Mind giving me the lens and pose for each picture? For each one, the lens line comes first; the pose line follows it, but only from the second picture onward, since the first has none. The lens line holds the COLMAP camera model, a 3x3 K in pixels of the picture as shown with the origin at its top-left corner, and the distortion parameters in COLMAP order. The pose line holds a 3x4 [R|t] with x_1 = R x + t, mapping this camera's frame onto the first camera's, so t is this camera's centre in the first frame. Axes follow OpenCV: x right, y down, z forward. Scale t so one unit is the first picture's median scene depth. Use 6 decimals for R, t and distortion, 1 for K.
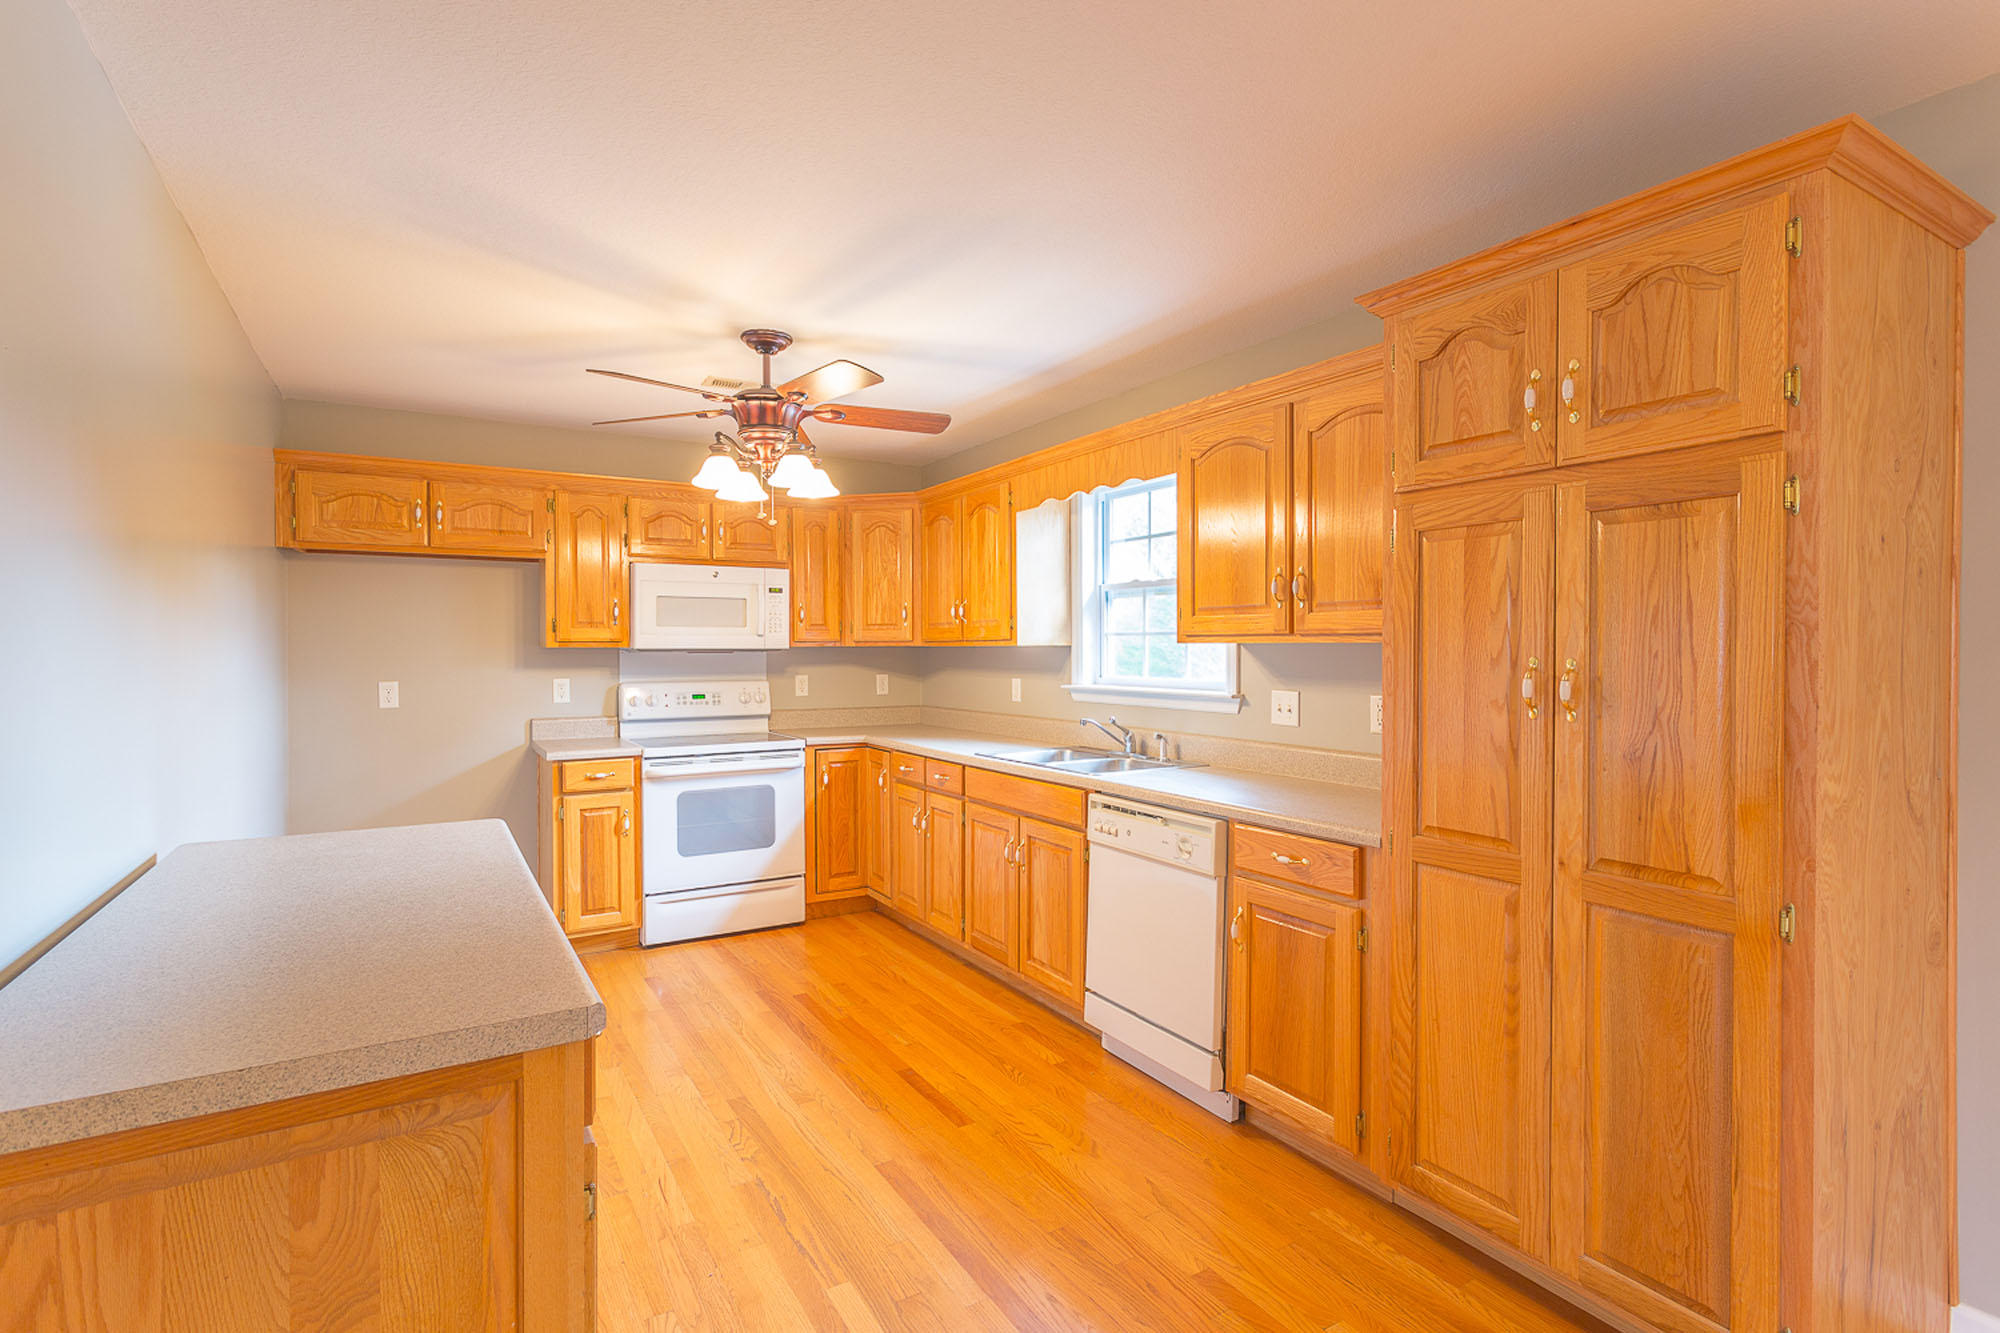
lens RADIAL K [[990.3, 0, 1002.3], [0, 990.3, 660.4], [0, 0, 1]] dist [0.003899, 0.002858]
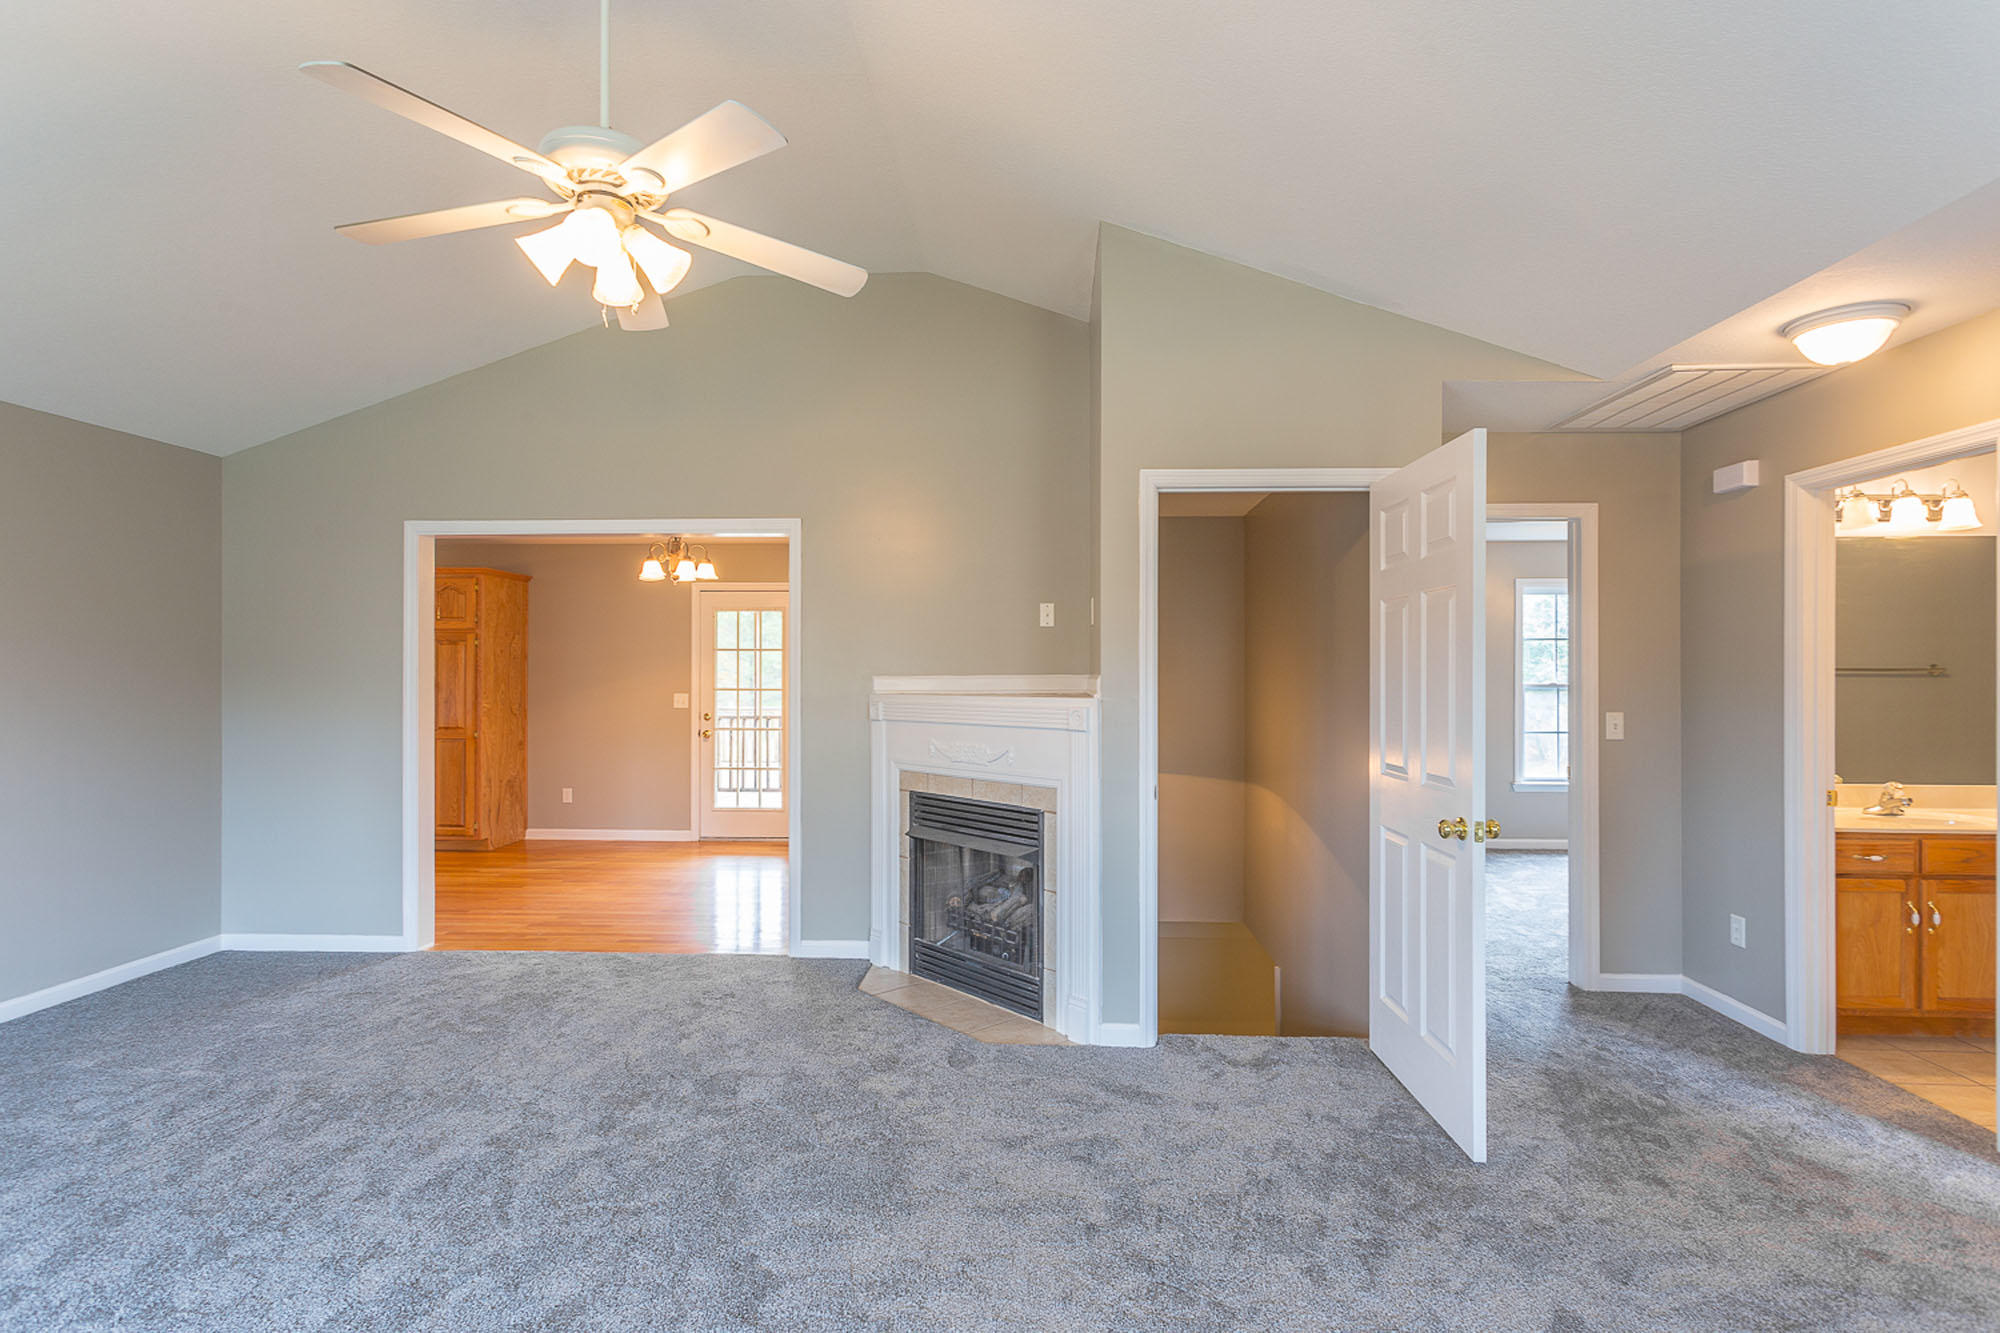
lens RADIAL K [[990.3, 0, 1016.0], [0, 990.3, 670.5], [0, 0, 1]] dist [0.003899, 0.002858]
pose [[0.562279, 0.000331, 0.826947, -1.589000], [0.011656, 0.999897, -0.008326, 0.031329], [-0.826865, 0.014321, 0.562218, -3.613098]]
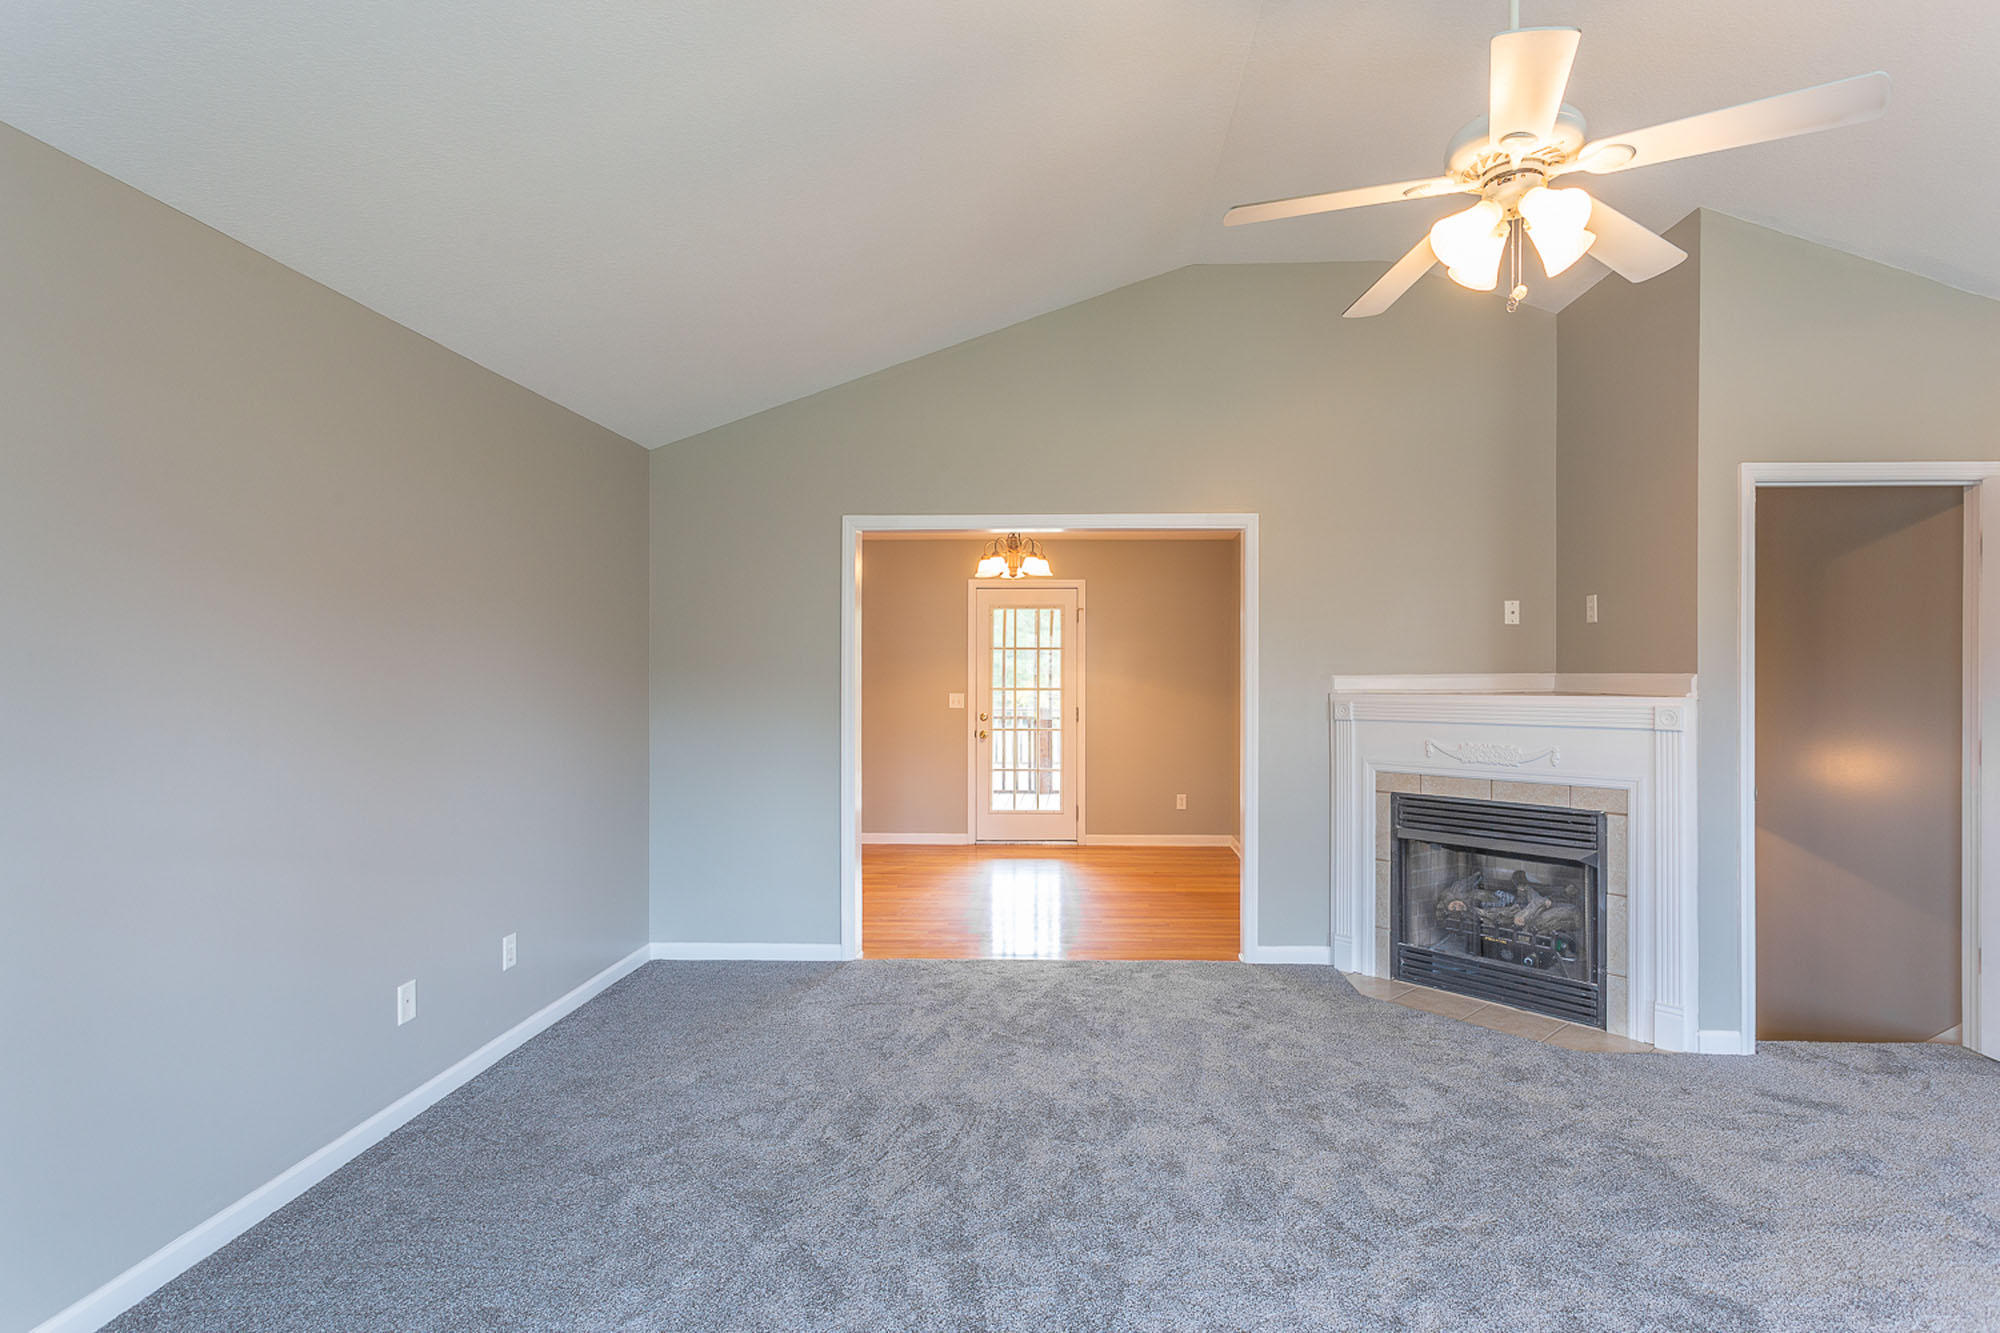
lens RADIAL K [[990.3, 0, 1006.3], [0, 990.3, 665.7], [0, 0, 1]] dist [0.003899, 0.002858]
pose [[0.543726, 0.004288, 0.839252, -2.577642], [0.012999, 0.999824, -0.013531, 0.013241], [-0.839162, 0.018267, 0.543574, -1.968498]]
